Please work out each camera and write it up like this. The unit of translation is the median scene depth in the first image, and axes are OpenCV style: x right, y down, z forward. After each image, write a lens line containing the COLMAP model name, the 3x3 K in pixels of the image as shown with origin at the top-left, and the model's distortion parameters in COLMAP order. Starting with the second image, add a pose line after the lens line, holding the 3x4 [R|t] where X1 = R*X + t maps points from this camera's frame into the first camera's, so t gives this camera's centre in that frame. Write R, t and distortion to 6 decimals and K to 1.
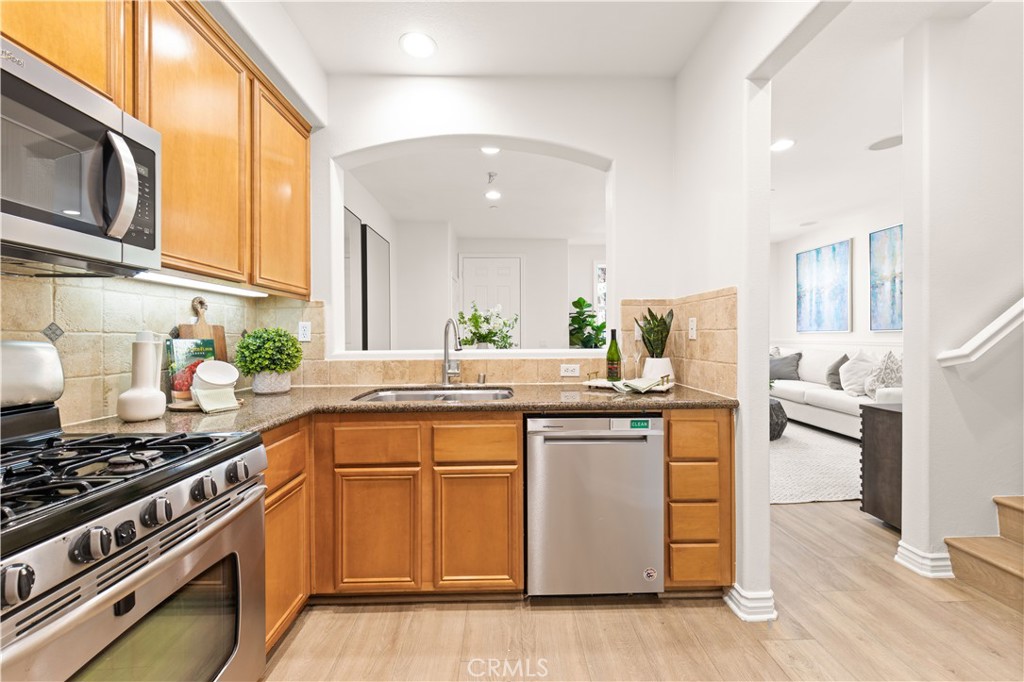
lens RADIAL K [[386.1, 0, 510.4], [0, 386.1, 340.9], [0, 0, 1]] dist [0.009171, -0.002701]
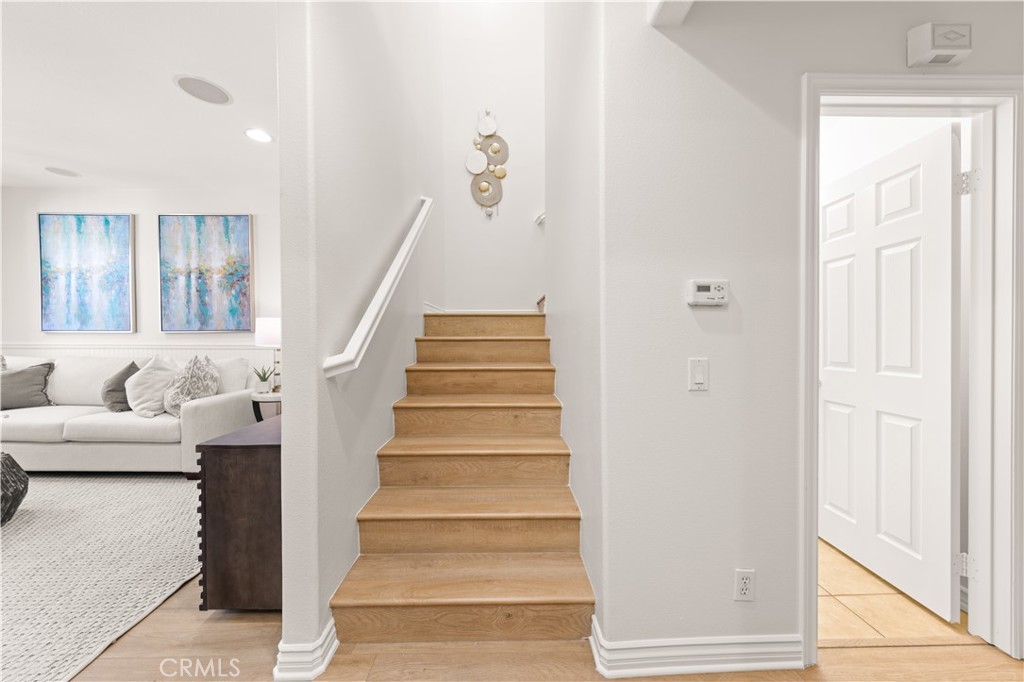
lens RADIAL K [[351.4, 0, 514.8], [0, 351.4, 341.3], [0, 0, 1]] dist [0.003171, -0.000496]
pose [[-0.006243, -0.006745, 0.999958, 0.161760], [0.010043, 0.999926, 0.006808, -0.002430], [-0.999930, 0.010085, -0.006175, 0.242153]]
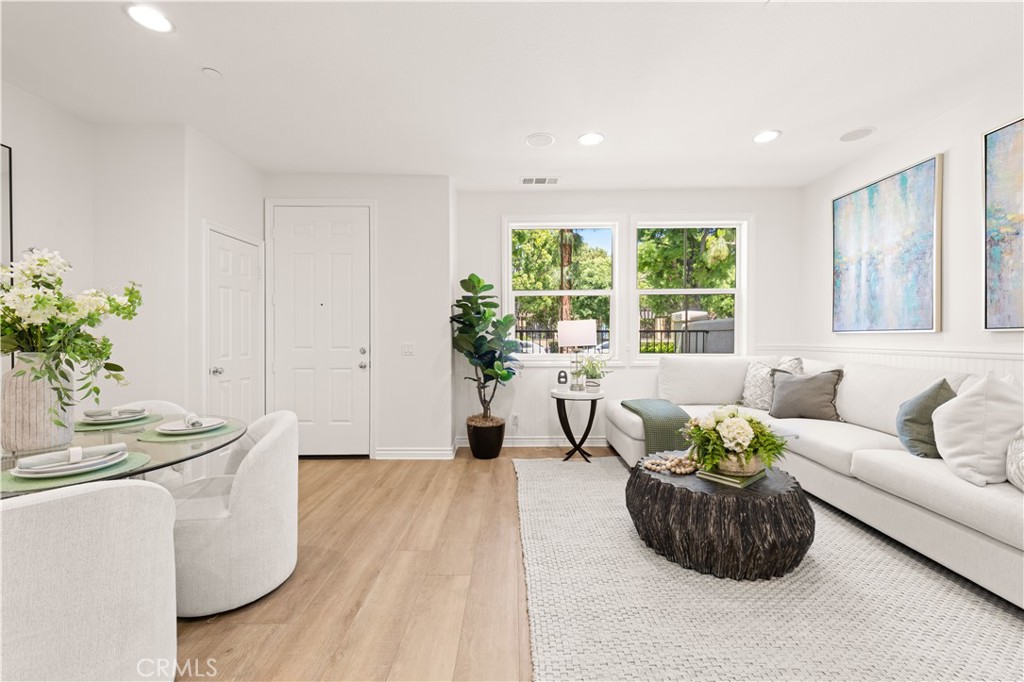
lens RADIAL K [[408.1, 0, 509.0], [0, 408.1, 342.2], [0, 0, 1]] dist [-0.000675, -0.000264]
pose [[0.999659, 0.006310, -0.025355, 0.329337], [-0.006332, 0.999980, -0.000800, -0.005560], [0.025350, 0.000960, 0.999678, 0.461388]]
